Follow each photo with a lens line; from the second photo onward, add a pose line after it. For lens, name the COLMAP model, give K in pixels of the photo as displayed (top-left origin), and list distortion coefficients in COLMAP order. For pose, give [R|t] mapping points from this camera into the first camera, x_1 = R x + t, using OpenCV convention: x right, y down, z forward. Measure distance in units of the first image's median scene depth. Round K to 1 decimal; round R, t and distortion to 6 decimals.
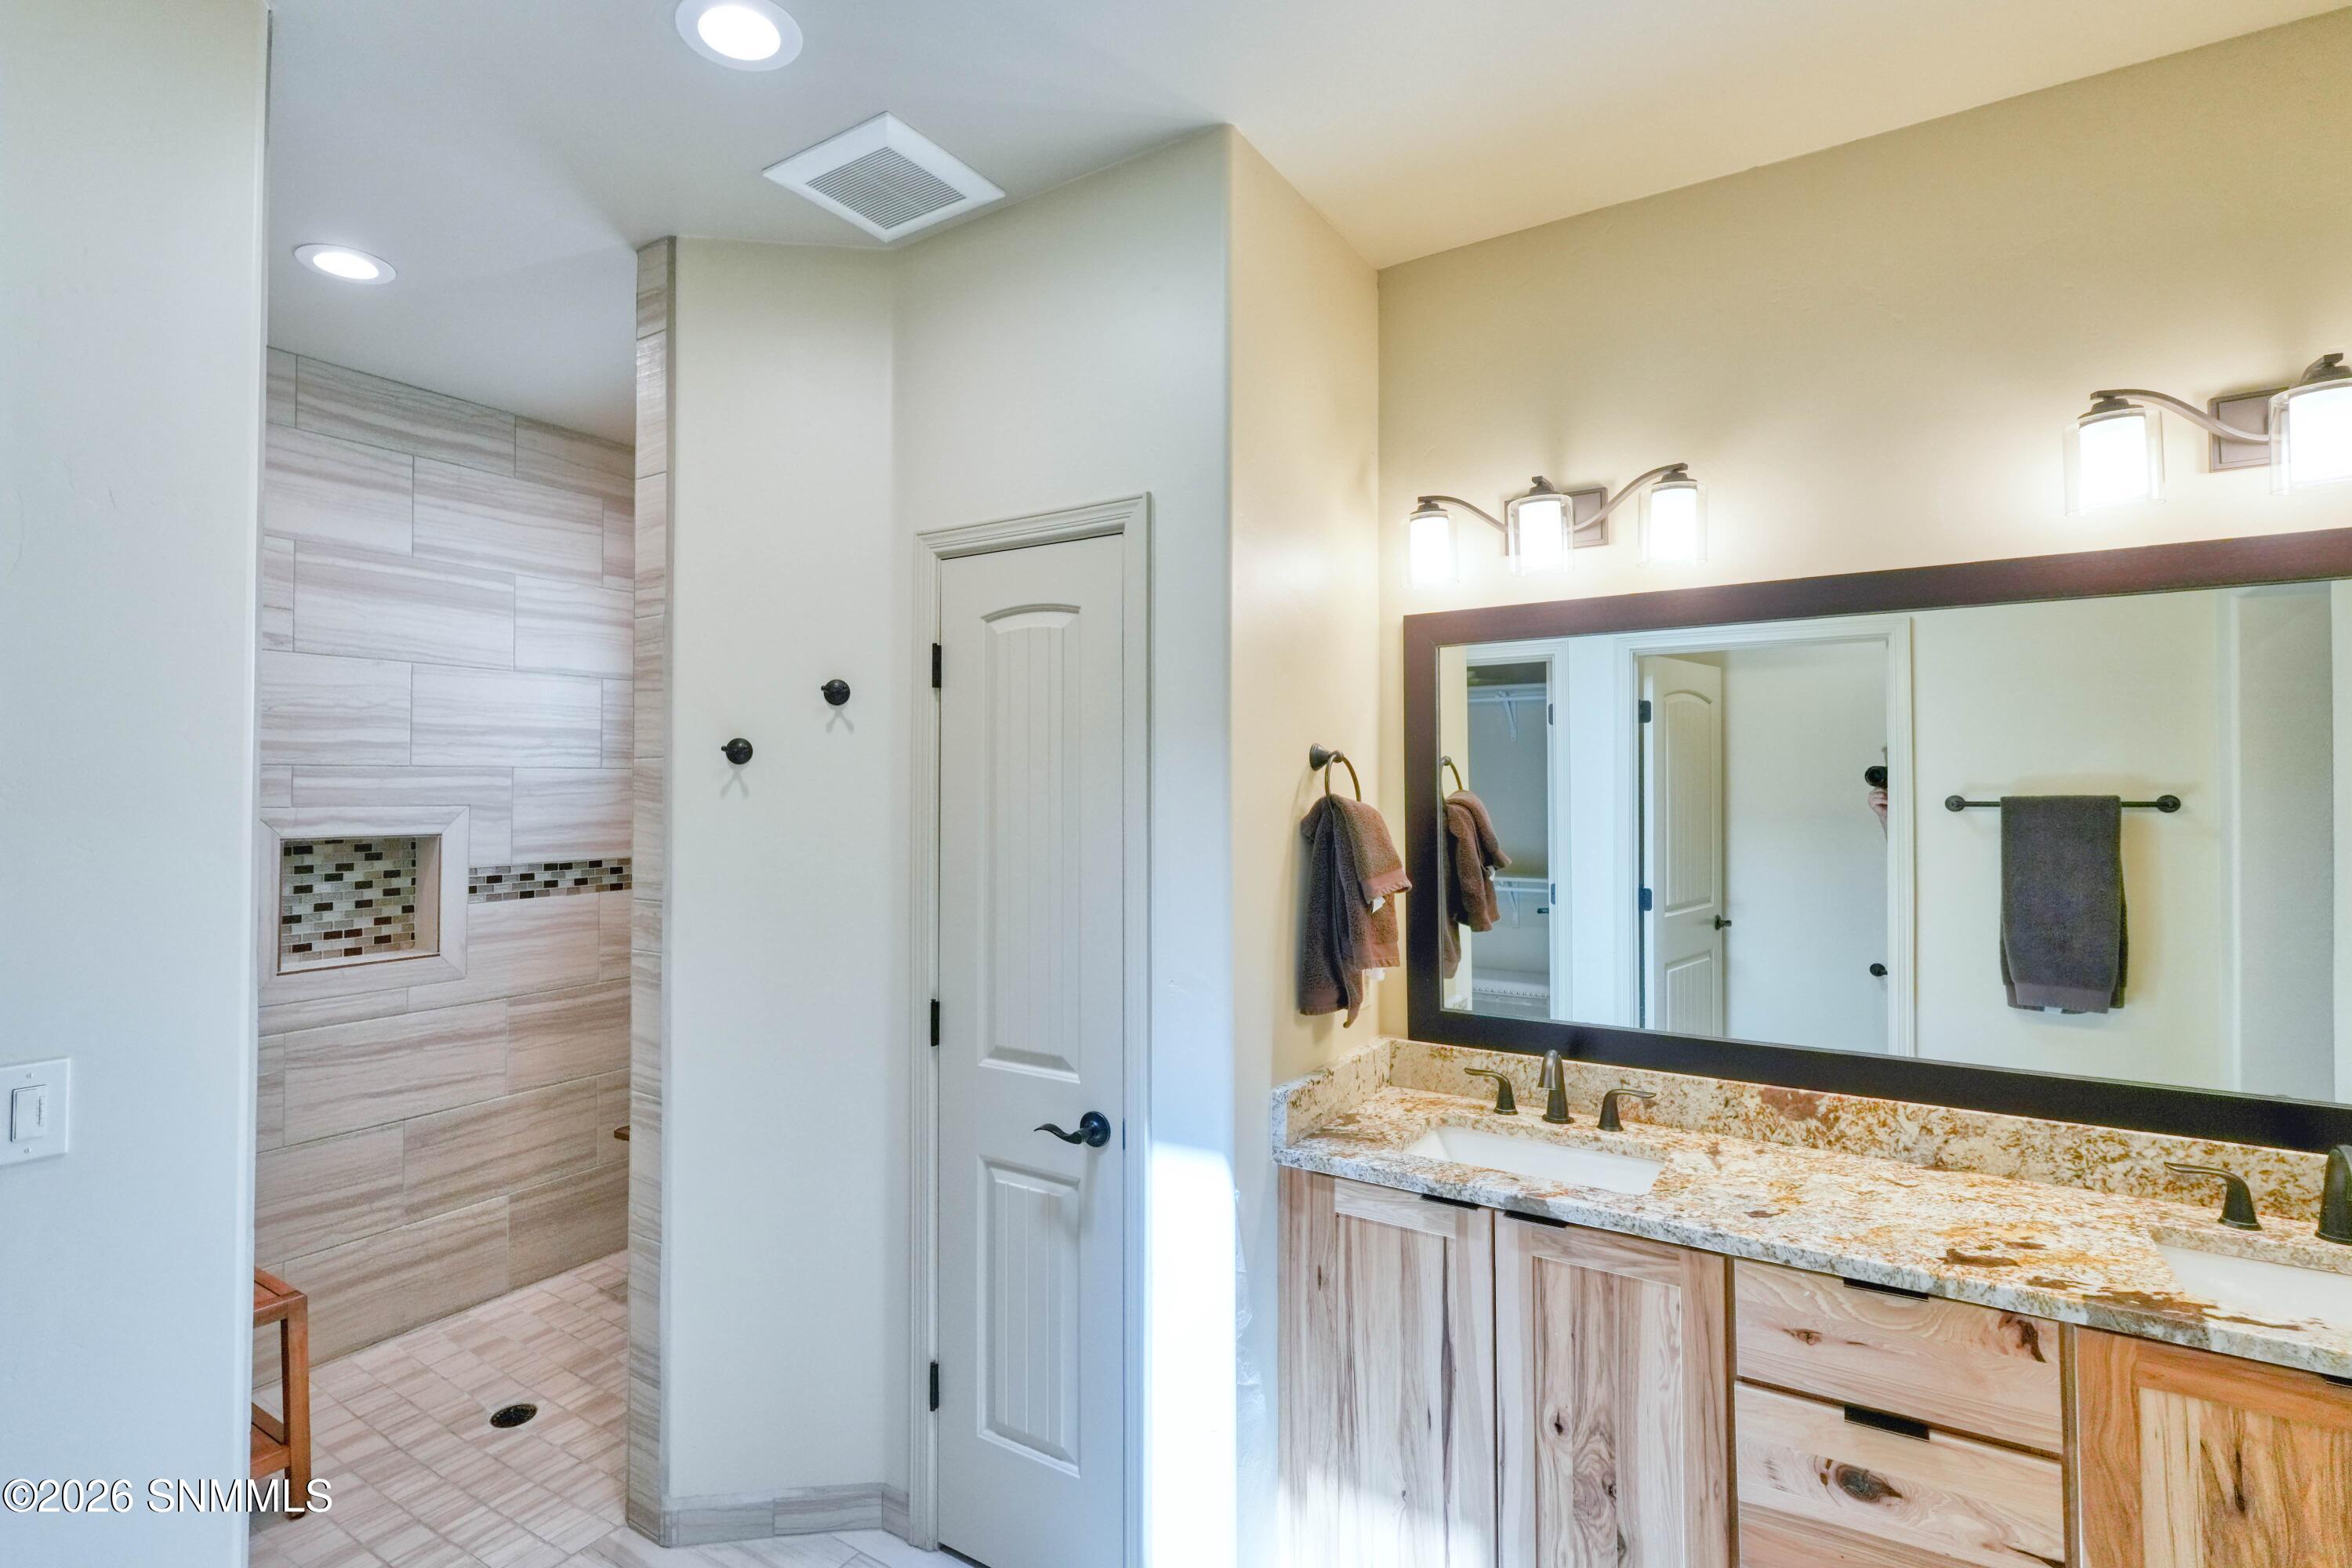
lens RADIAL K [[1122.0, 0, 1080.9], [0, 1122.0, 756.6], [0, 0, 1]] dist [-0.001978, 0.000198]
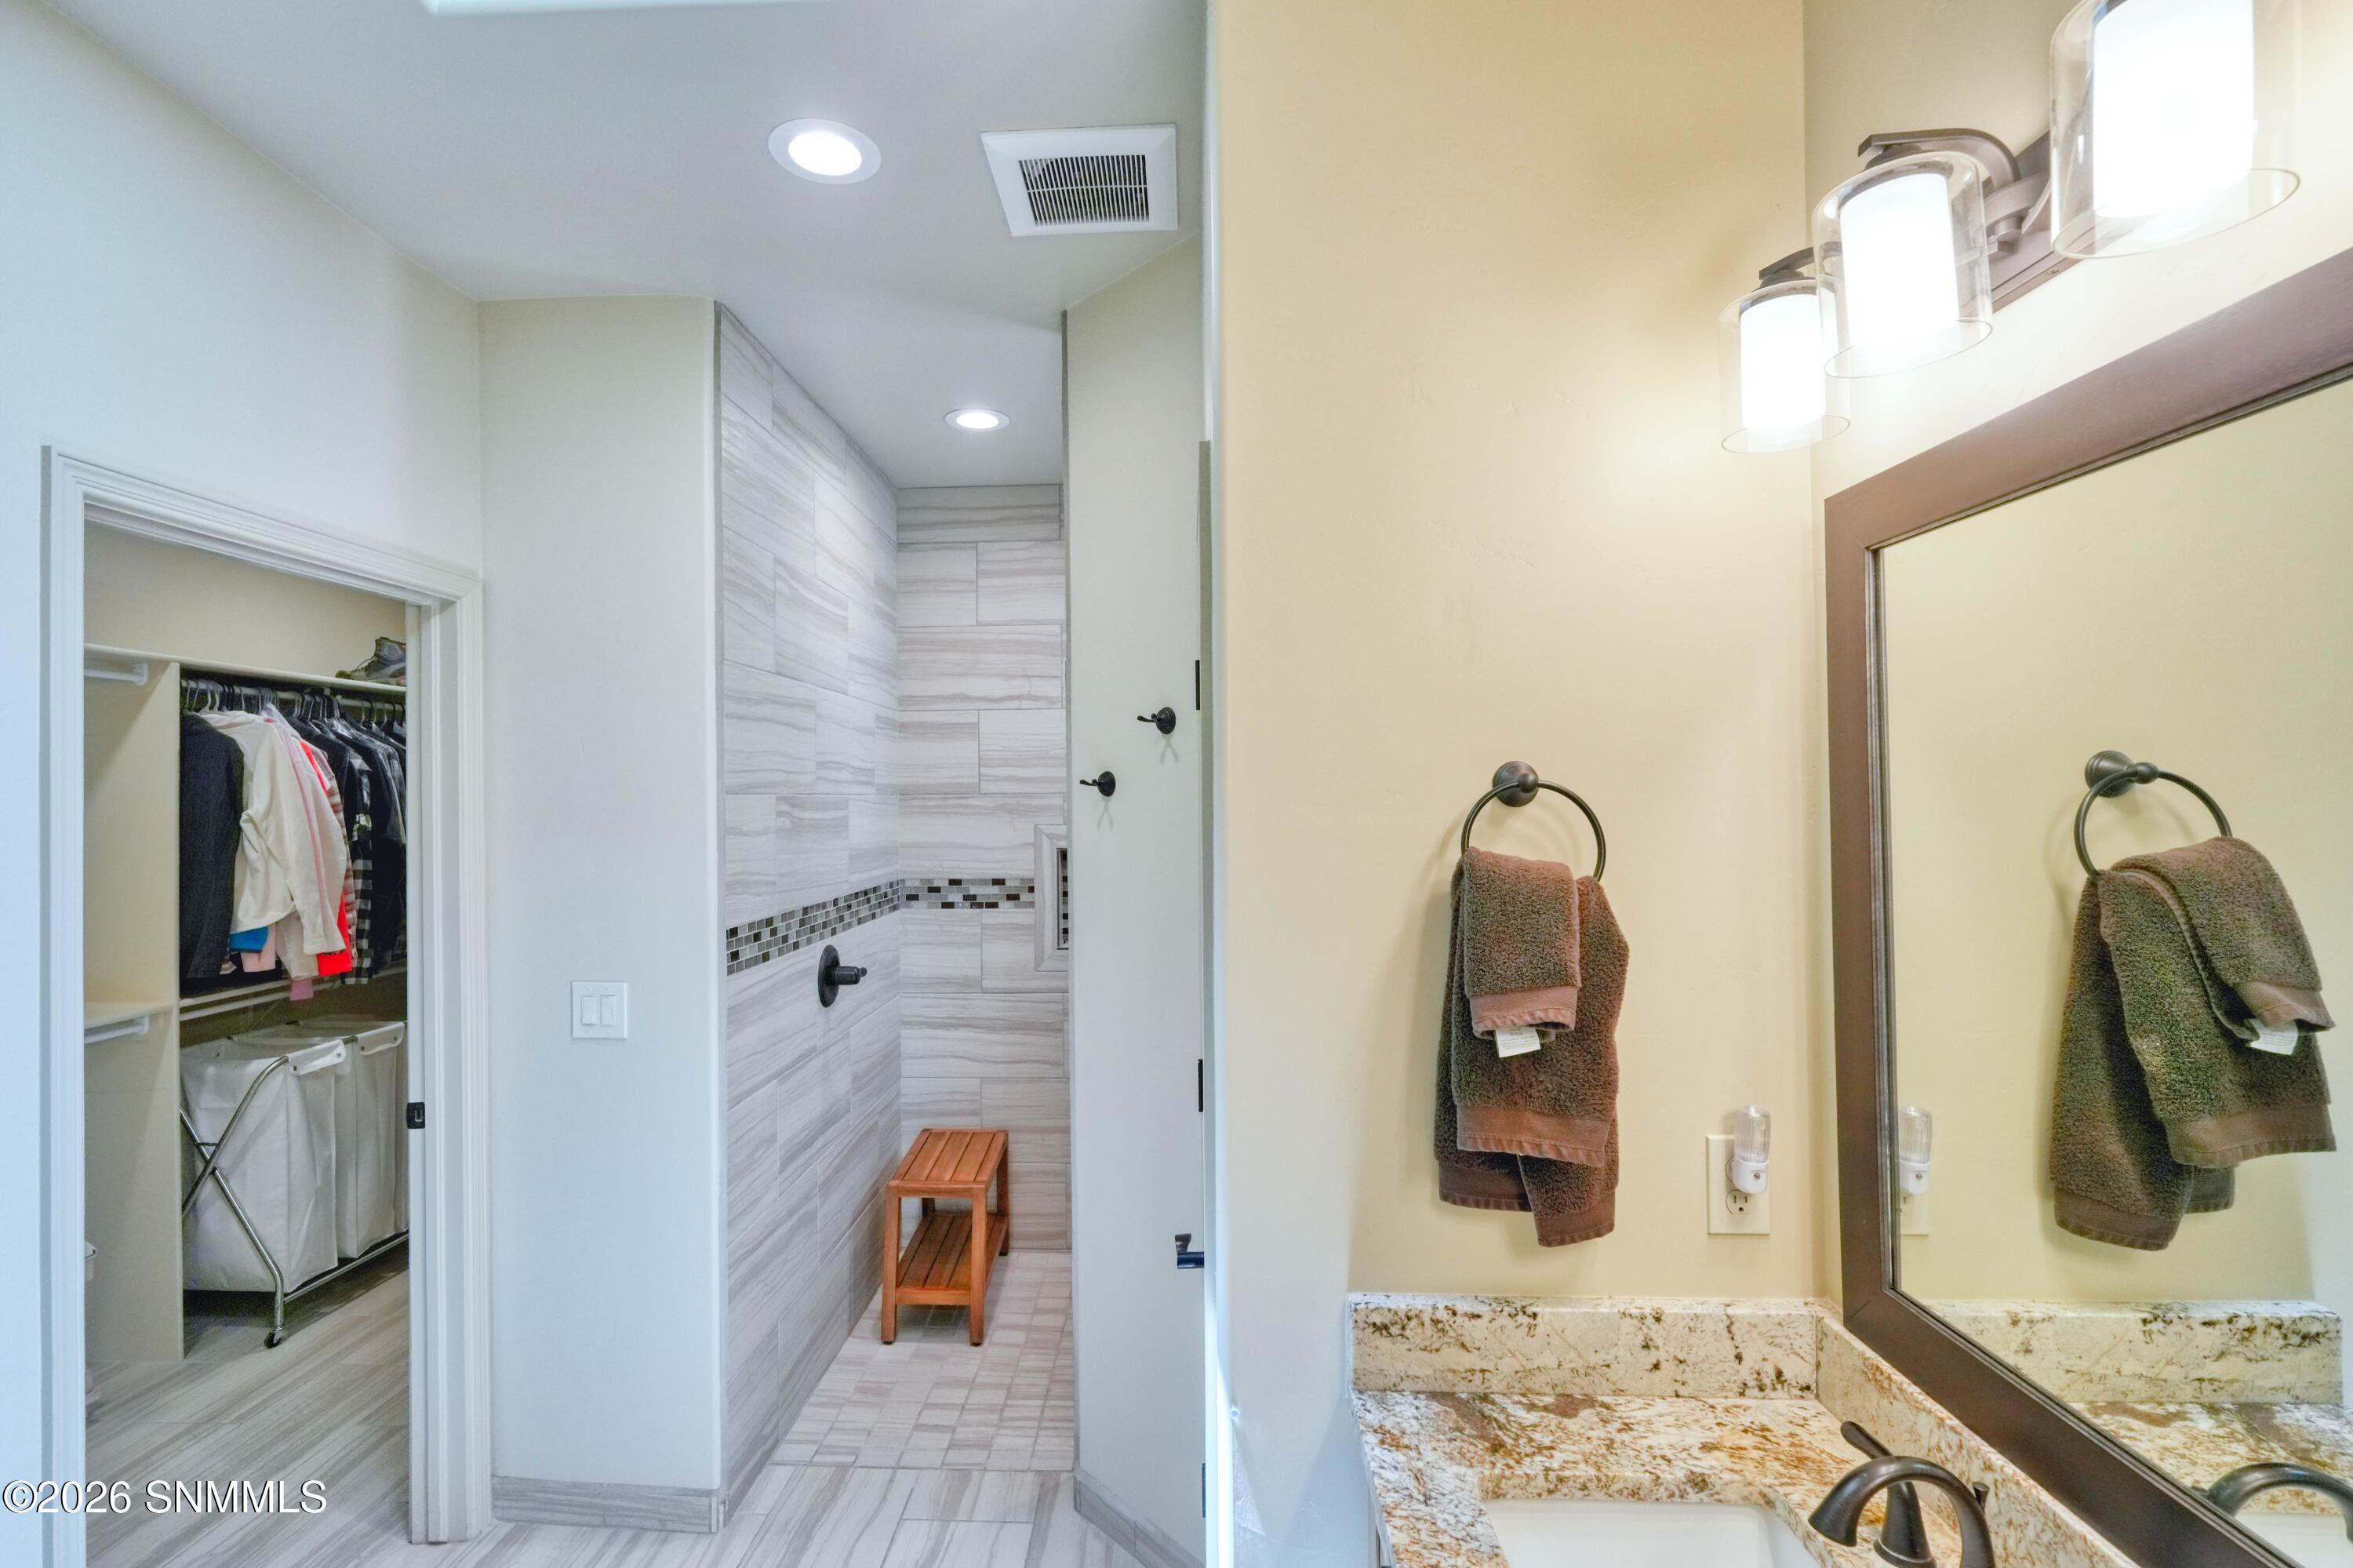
lens RADIAL K [[1093.3, 0, 1135.1], [0, 1093.3, 782.5], [0, 0, 1]] dist [0.000852, -0.000439]
pose [[0.532469, -0.014607, -0.846323, 0.442411], [0.032338, 0.999472, 0.003095, -0.006502], [0.845831, -0.029017, 0.532661, 0.378460]]
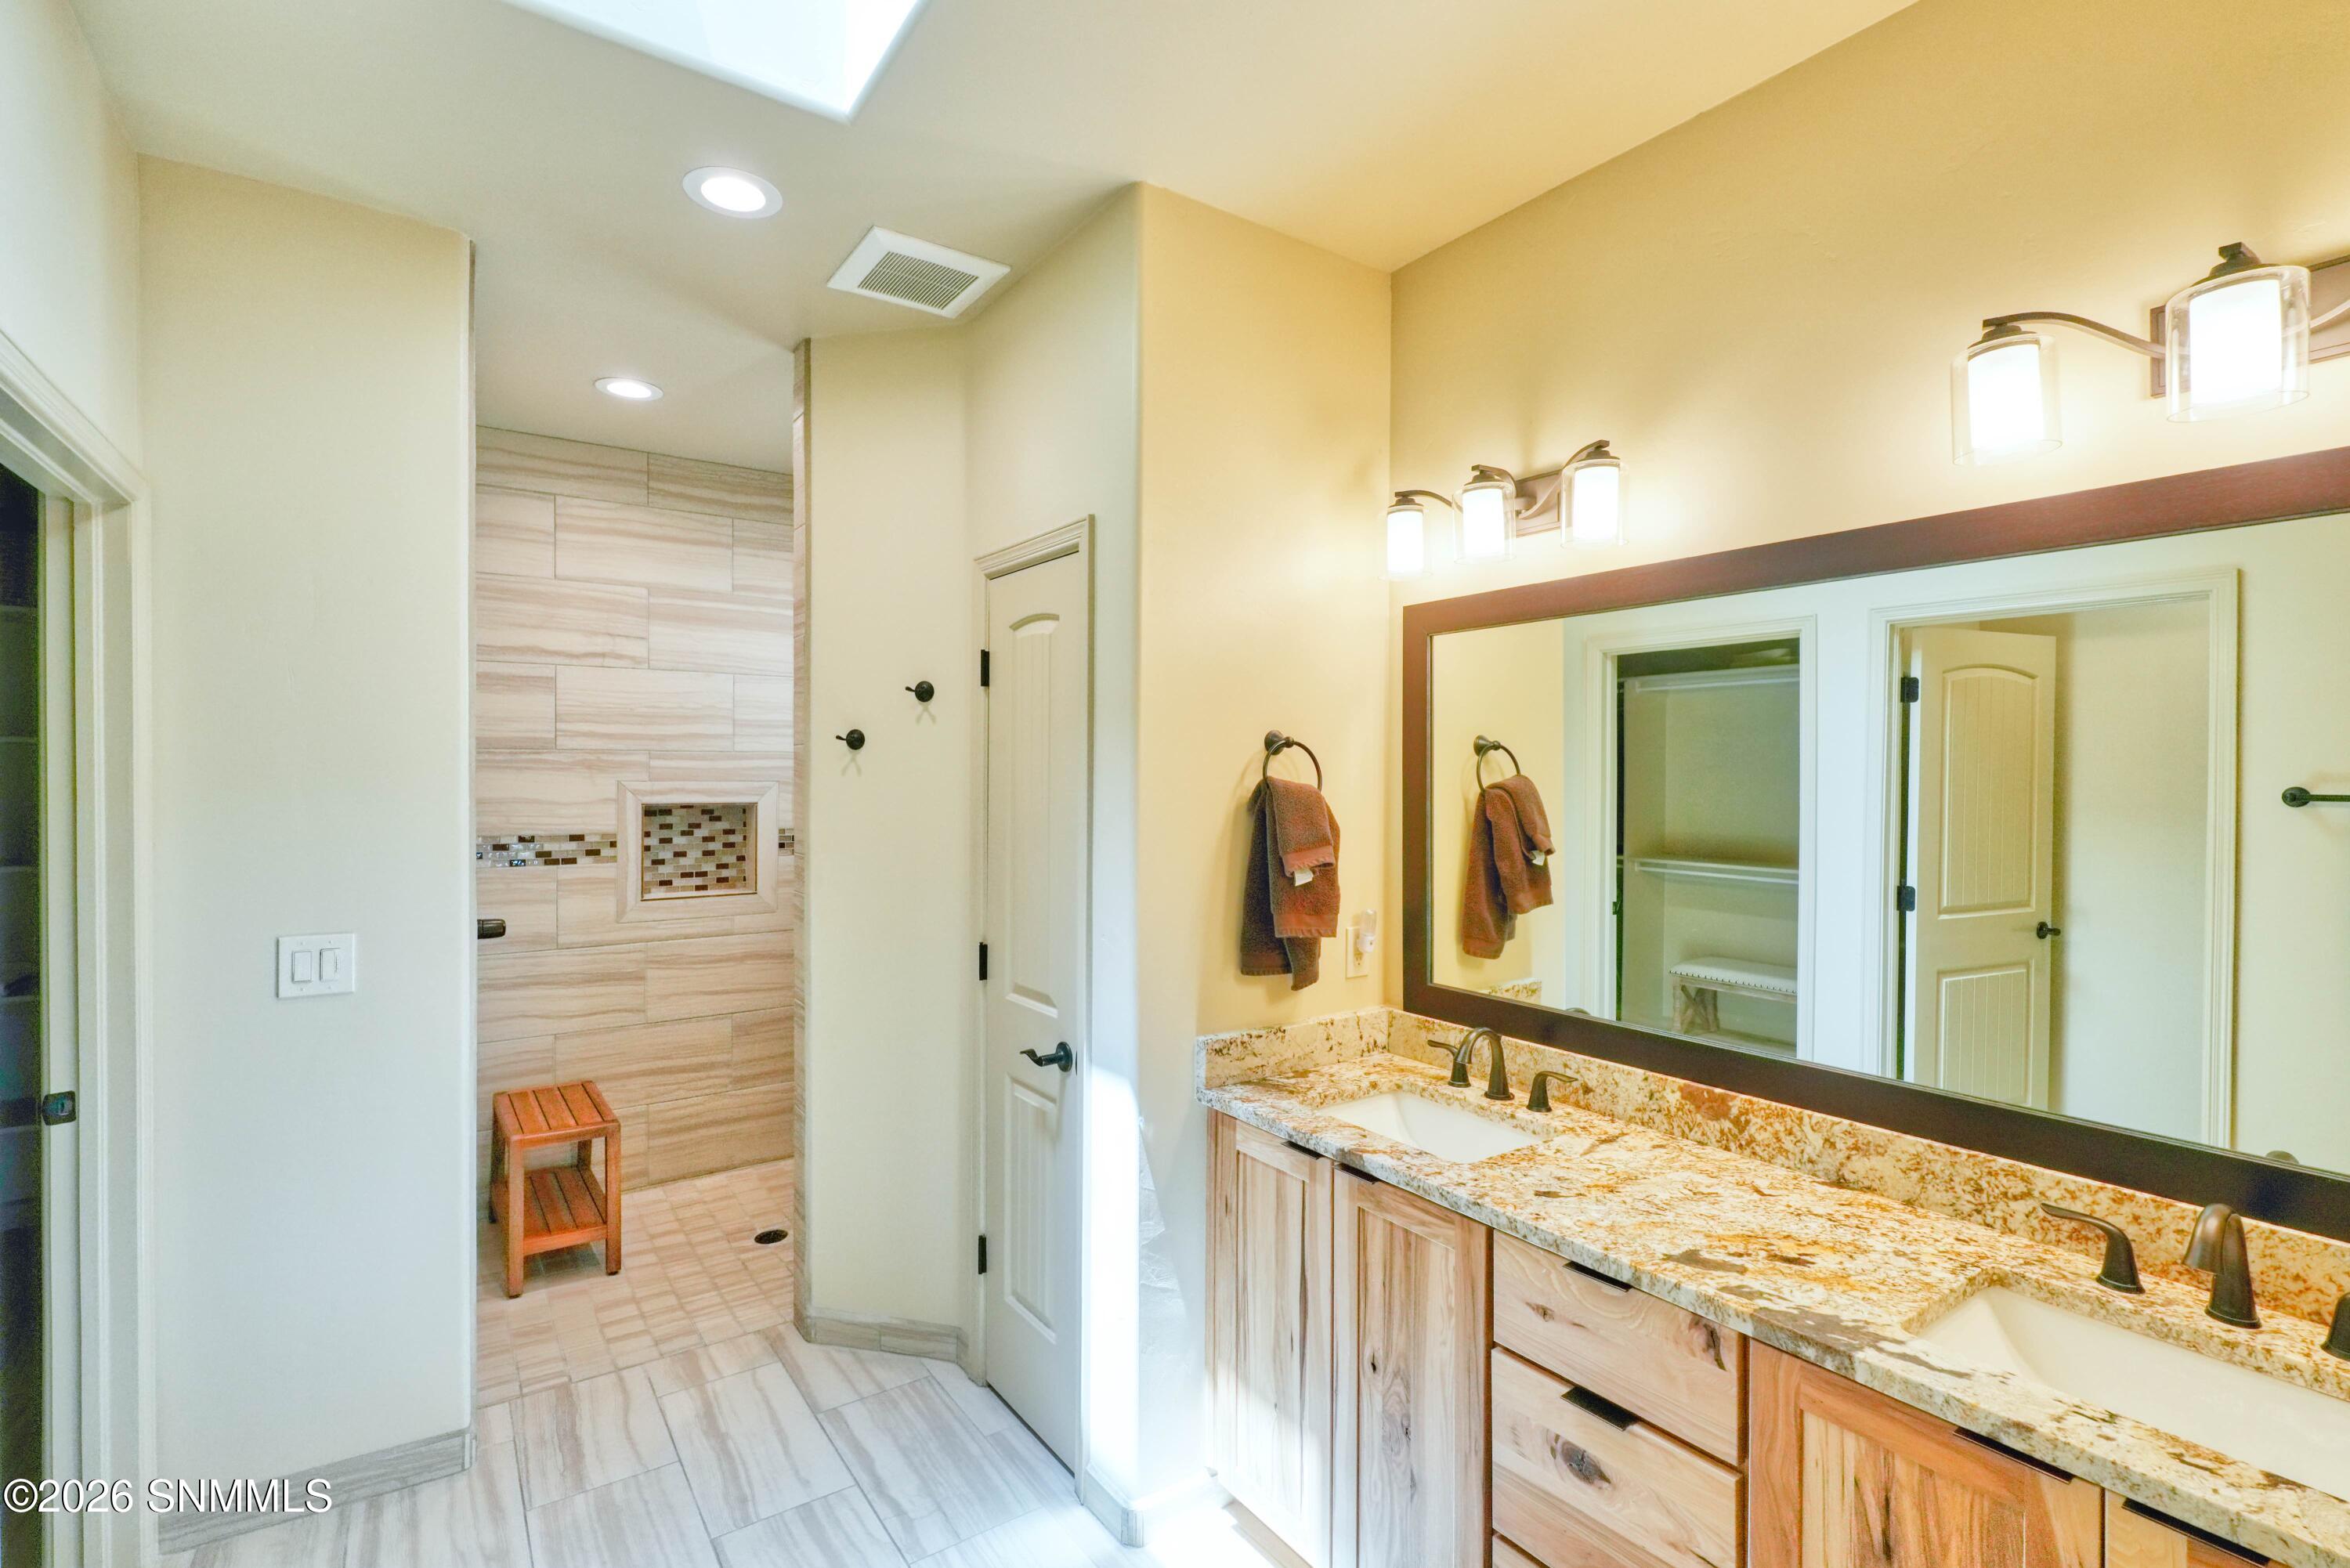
lens RADIAL K [[1055.5, 0, 1154.5], [0, 1055.5, 770.8], [0, 0, 1]] dist [-0.002019, 0.000145]
pose [[0.936155, 0.005794, -0.351540, 0.340352], [0.003689, 0.999647, 0.026300, 0.000313], [0.351568, -0.025918, 0.935803, -0.002716]]
